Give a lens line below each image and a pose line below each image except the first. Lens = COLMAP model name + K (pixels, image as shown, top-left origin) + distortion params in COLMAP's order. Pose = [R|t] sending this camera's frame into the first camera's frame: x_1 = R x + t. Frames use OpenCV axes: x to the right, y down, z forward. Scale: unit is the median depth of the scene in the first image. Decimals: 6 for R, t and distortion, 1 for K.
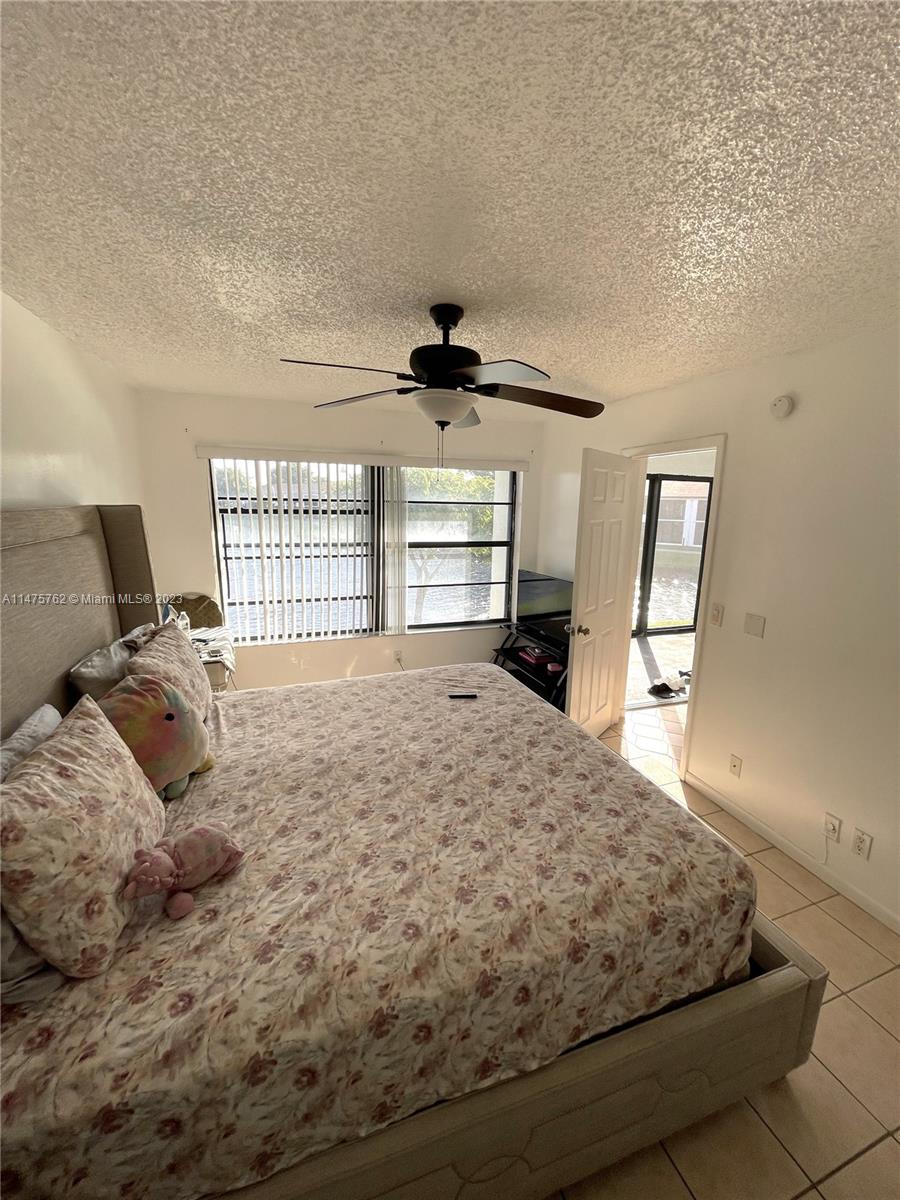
lens RADIAL K [[482.5, 0, 455.9], [0, 482.5, 597.1], [0, 0, 1]] dist [-0.004743, -0.000079]
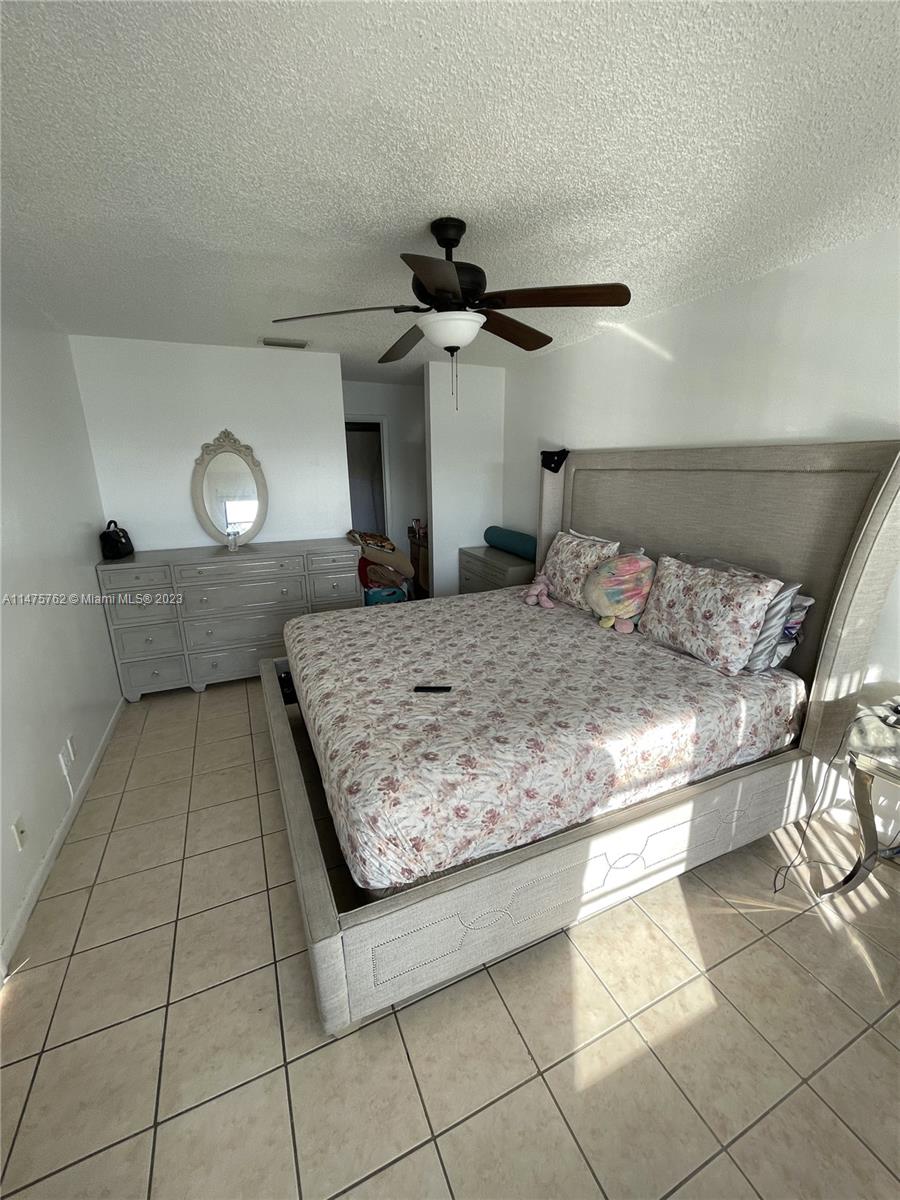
lens RADIAL K [[482.5, 0, 455.9], [0, 482.5, 597.1], [0, 0, 1]] dist [-0.004743, -0.000079]
pose [[-0.996753, 0.010482, -0.079833, 0.042936], [-0.026433, 0.893944, 0.447398, -0.309101], [0.076056, 0.448055, -0.890765, 1.852986]]
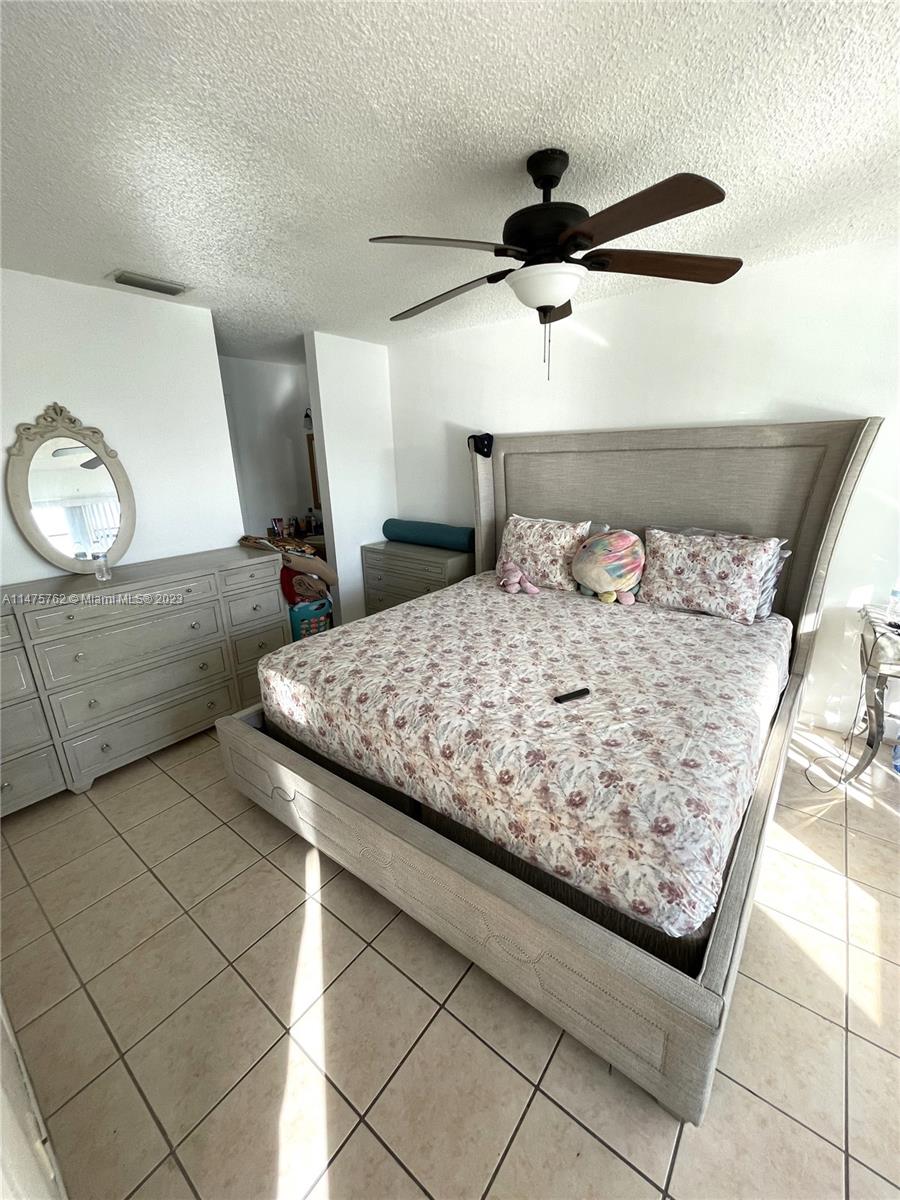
lens RADIAL K [[482.5, 0, 455.9], [0, 482.5, 597.1], [0, 0, 1]] dist [-0.004743, -0.000079]
pose [[-0.845795, 0.154631, -0.510608, 0.549850], [-0.095777, 0.897518, 0.430451, -0.225908], [0.524841, 0.412978, -0.744306, 1.558598]]
